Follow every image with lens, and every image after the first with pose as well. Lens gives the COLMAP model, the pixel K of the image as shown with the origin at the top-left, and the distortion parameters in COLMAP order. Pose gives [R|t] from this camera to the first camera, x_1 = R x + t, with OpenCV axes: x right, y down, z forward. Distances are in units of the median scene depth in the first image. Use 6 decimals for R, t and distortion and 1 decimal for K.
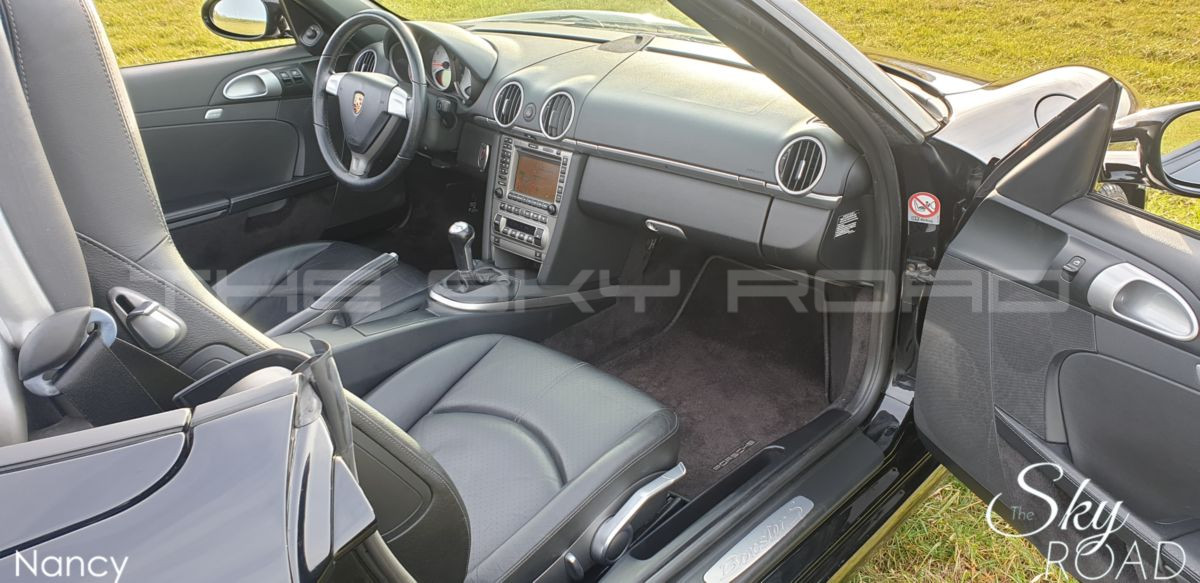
lens RADIAL K [[921.0, 0, 603.4], [0, 921.0, 313.1], [0, 0, 1]] dist [0.041617, -0.000884]
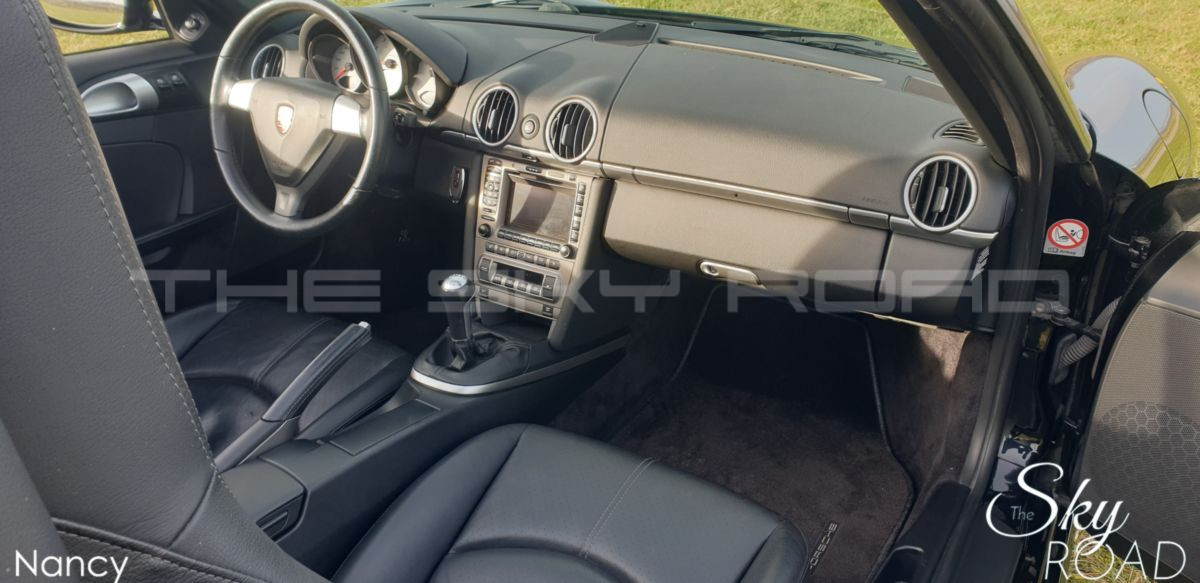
lens RADIAL K [[908.8, 0, 618.3], [0, 908.8, 291.0], [0, 0, 1]] dist [0.007729, 0.003704]
pose [[0.976992, -0.065052, 0.203113, -0.167037], [0.065275, 0.997852, 0.005607, -0.079817], [-0.203041, 0.007781, 0.979139, 0.246448]]
